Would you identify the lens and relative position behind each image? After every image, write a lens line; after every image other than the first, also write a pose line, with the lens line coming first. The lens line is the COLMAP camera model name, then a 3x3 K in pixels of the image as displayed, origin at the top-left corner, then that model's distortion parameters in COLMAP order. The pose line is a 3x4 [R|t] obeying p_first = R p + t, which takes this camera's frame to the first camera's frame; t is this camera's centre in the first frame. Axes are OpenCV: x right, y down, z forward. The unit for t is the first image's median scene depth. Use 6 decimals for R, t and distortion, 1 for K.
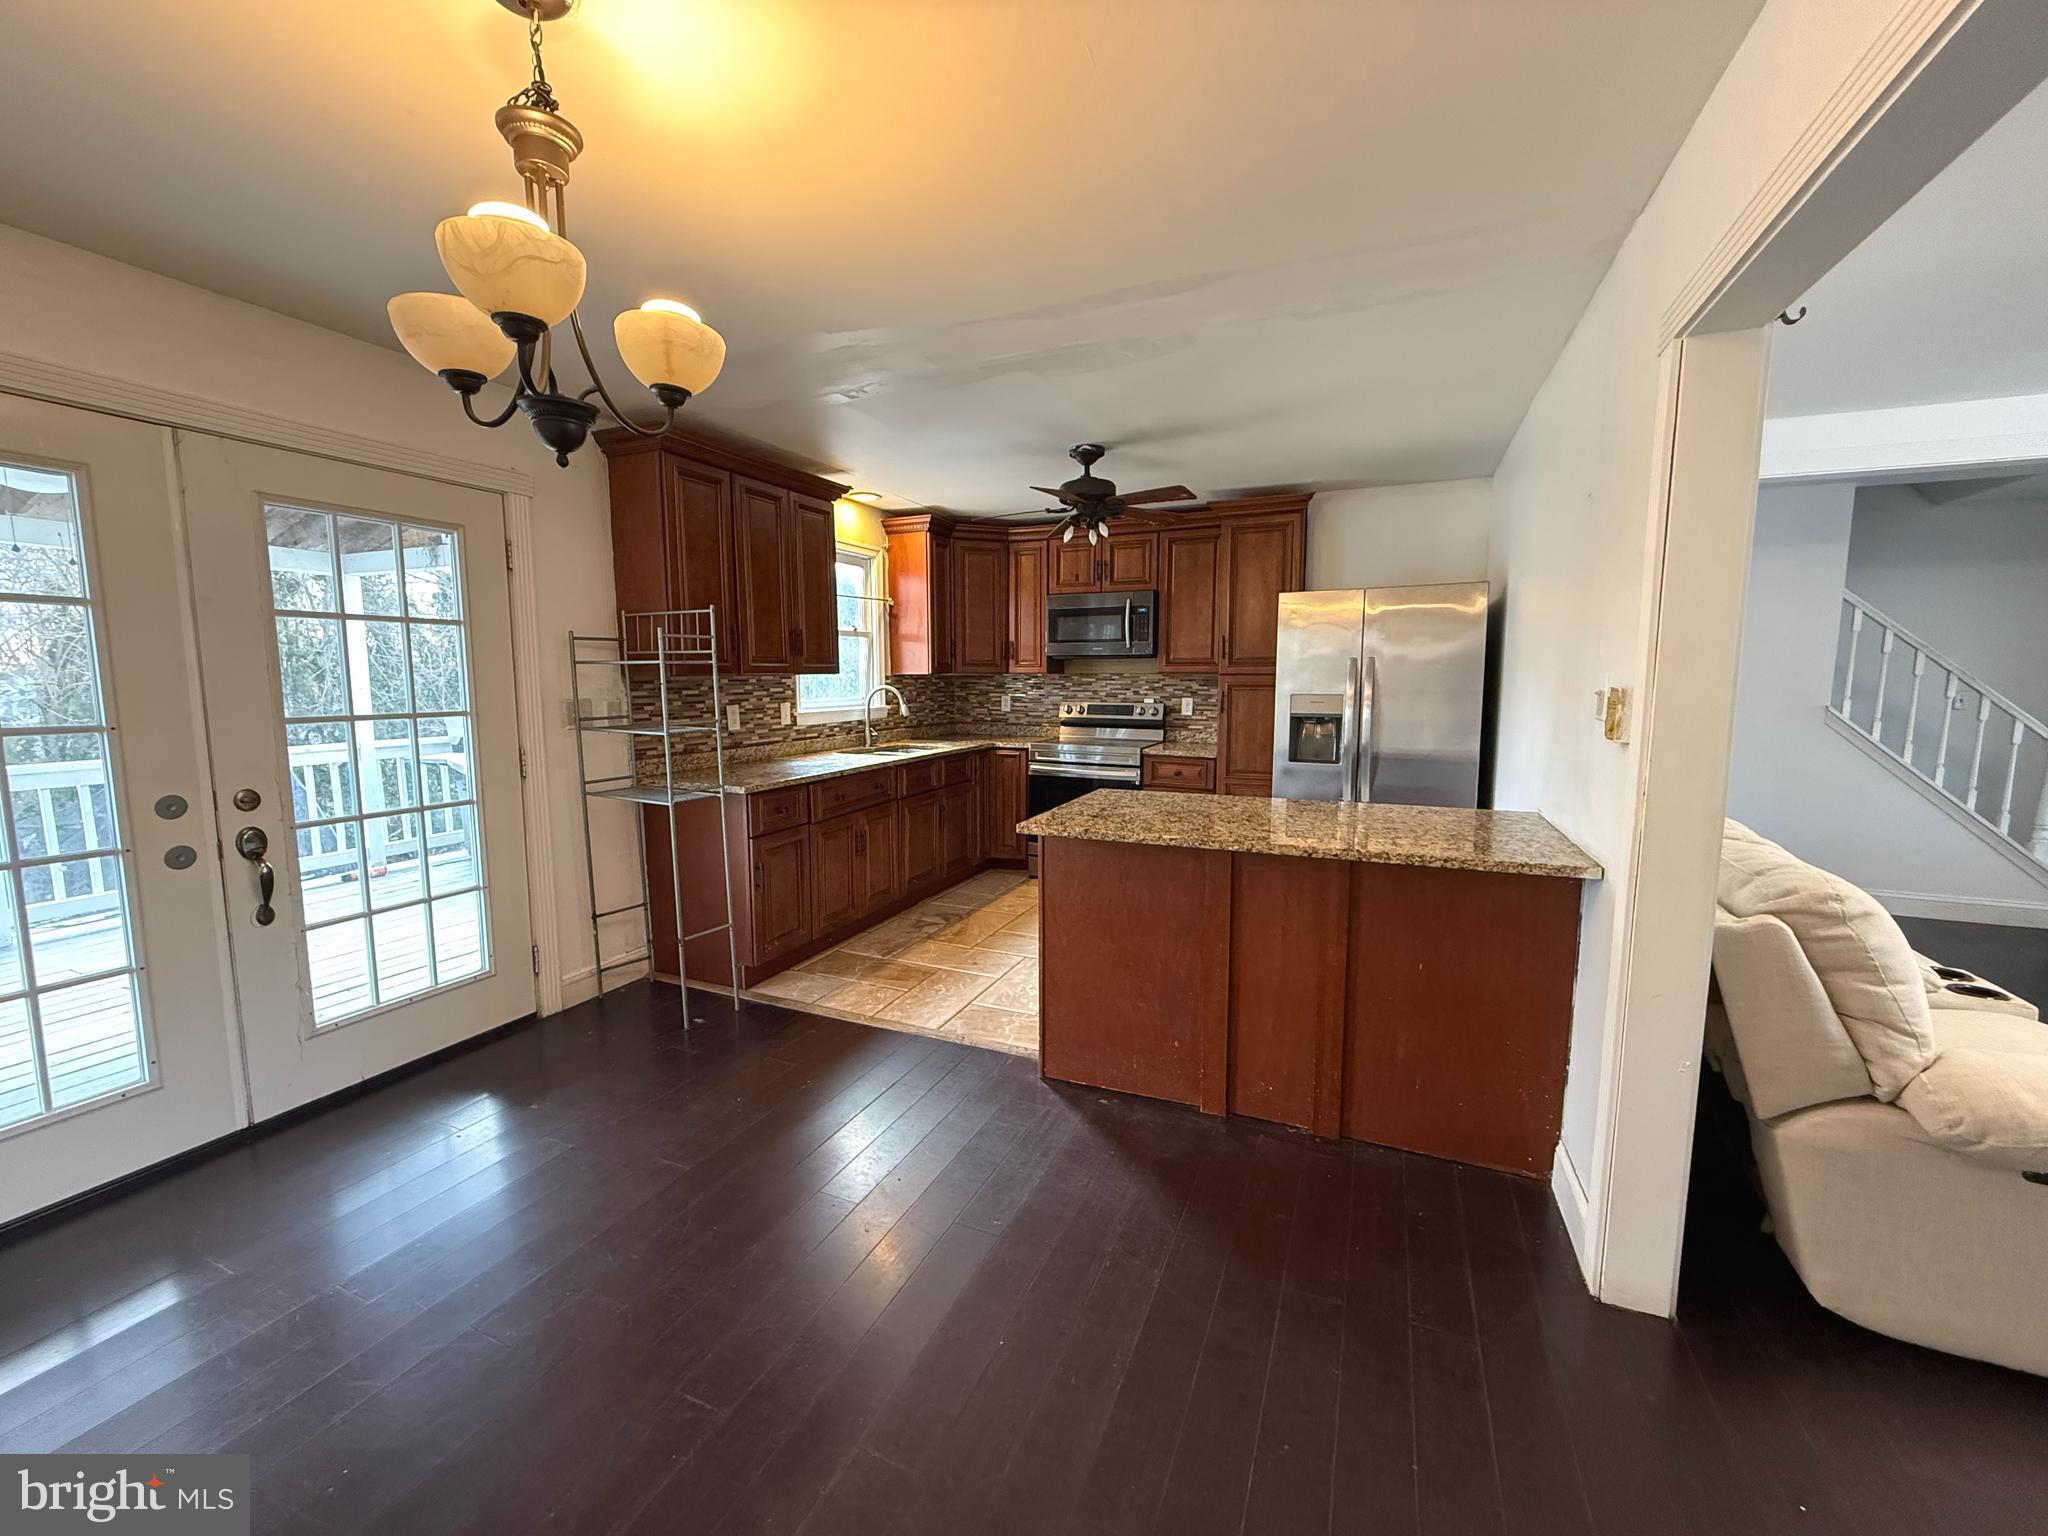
lens RADIAL K [[812.9, 0, 1018.9], [0, 812.9, 770.4], [0, 0, 1]] dist [0.000891, 0.000322]
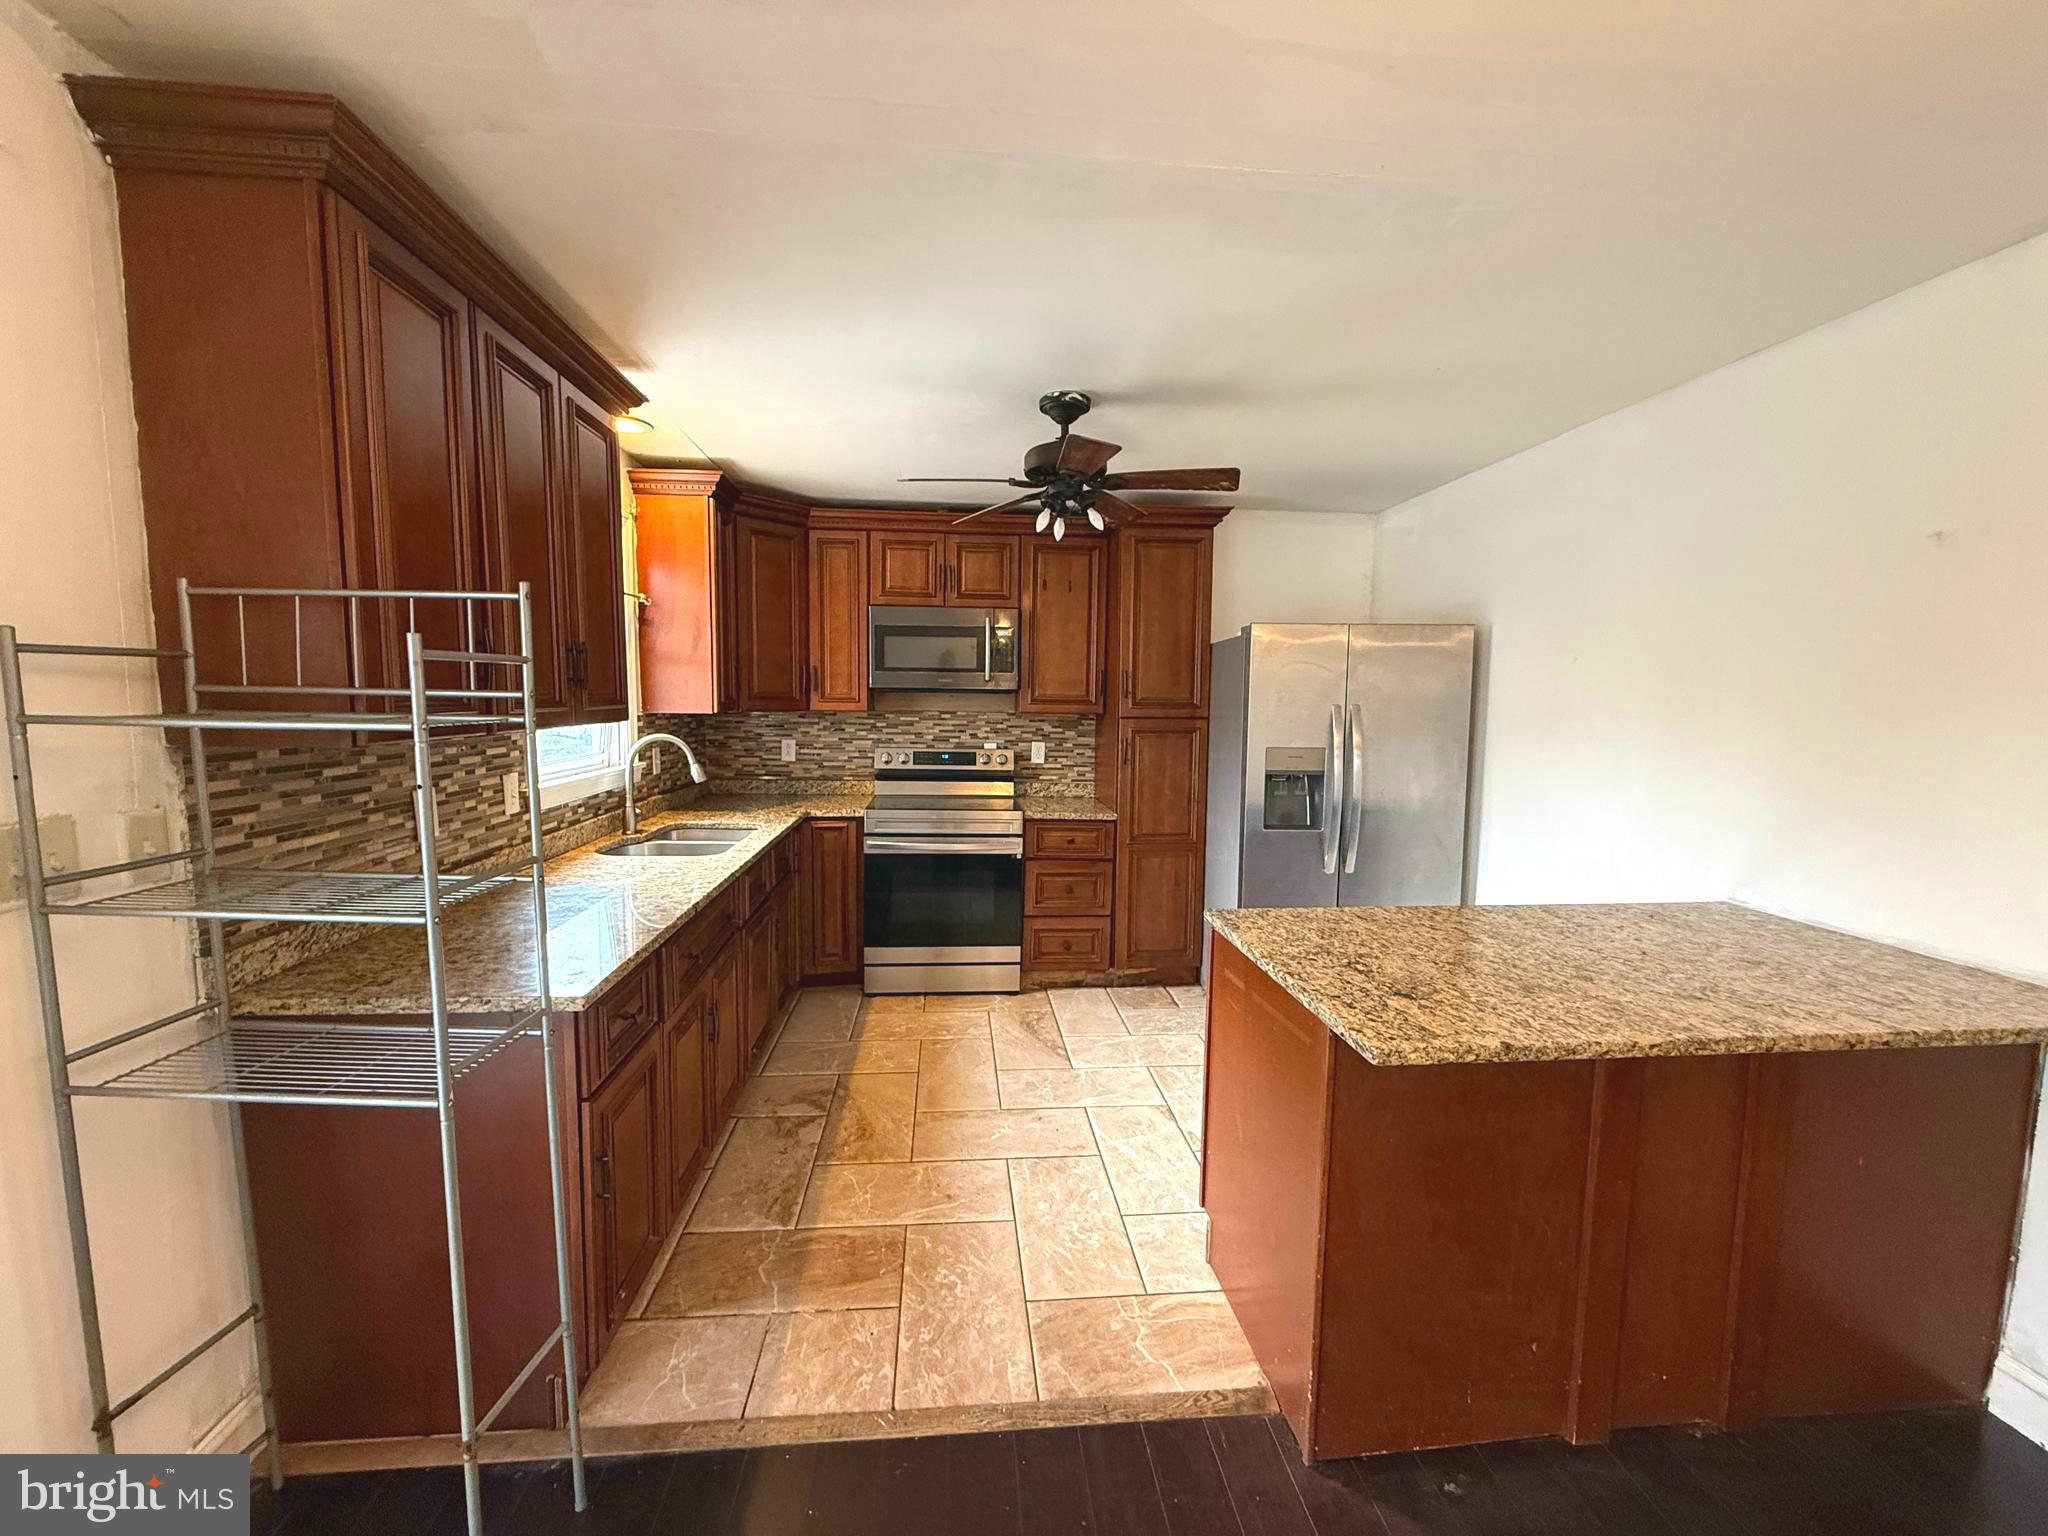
lens RADIAL K [[812.9, 0, 1018.9], [0, 812.9, 770.4], [0, 0, 1]] dist [0.000891, 0.000322]
pose [[0.875583, -0.031941, 0.482011, -0.263814], [0.042397, 0.999042, -0.010813, -0.068376], [-0.481204, 0.029903, 0.876099, 0.382300]]
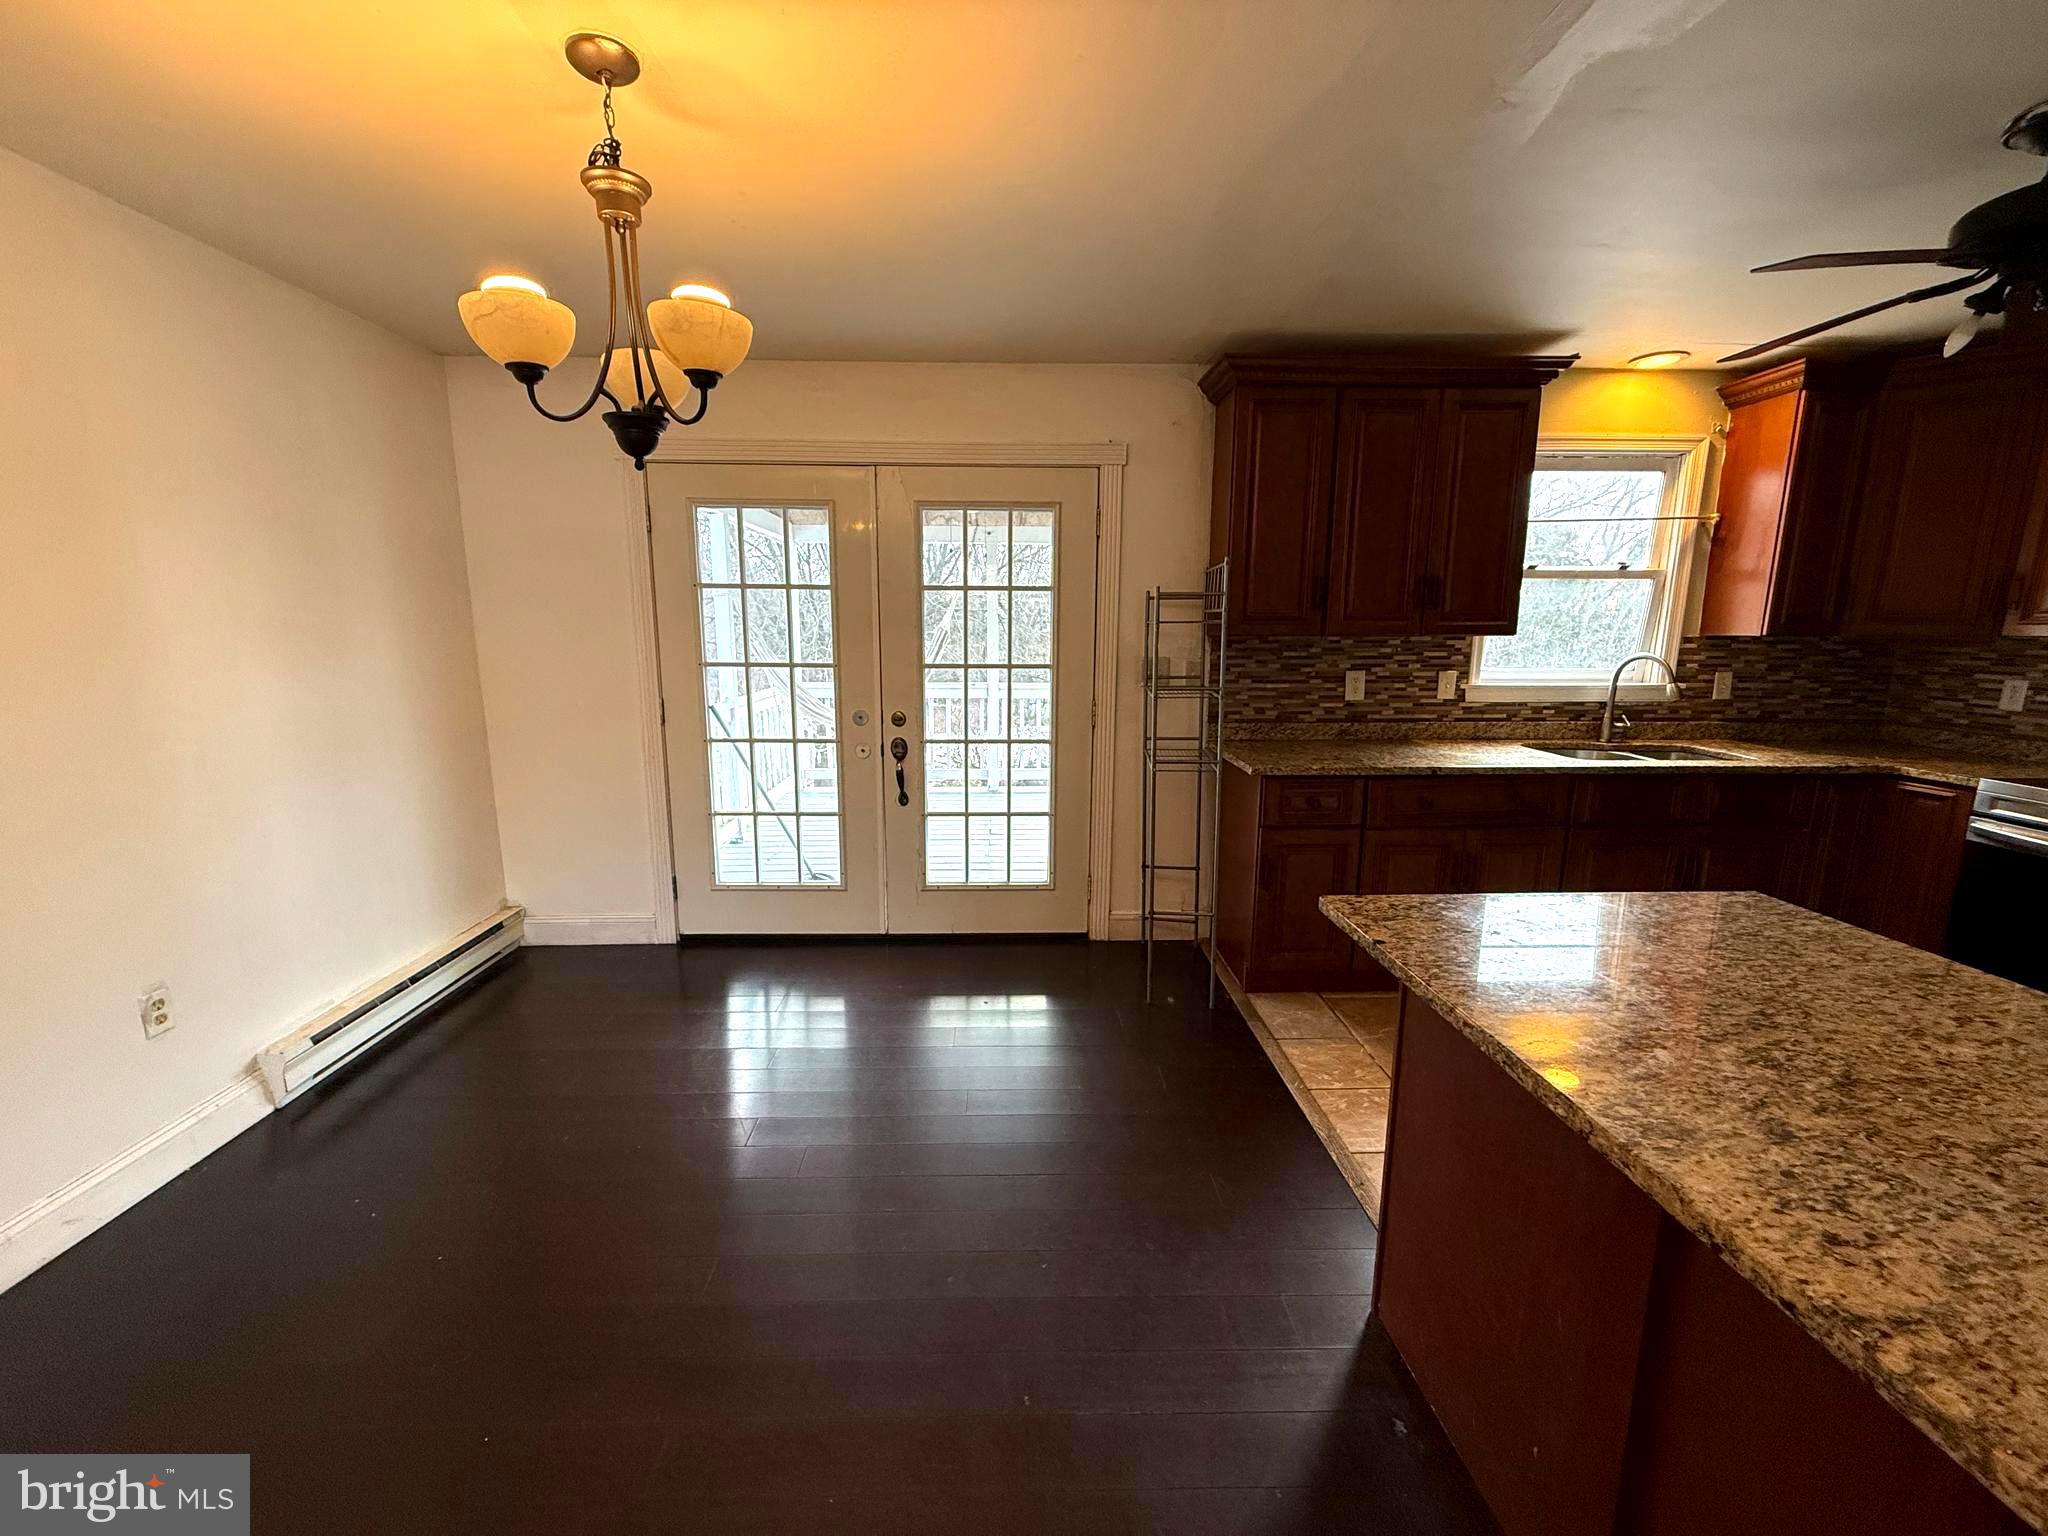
lens RADIAL K [[812.9, 0, 1018.9], [0, 812.9, 770.4], [0, 0, 1]] dist [0.000891, 0.000322]
pose [[0.429467, 0.165584, -0.887773, 0.252602], [-0.110139, 0.985312, 0.130497, -0.048092], [0.896341, 0.041734, 0.441396, 0.307689]]
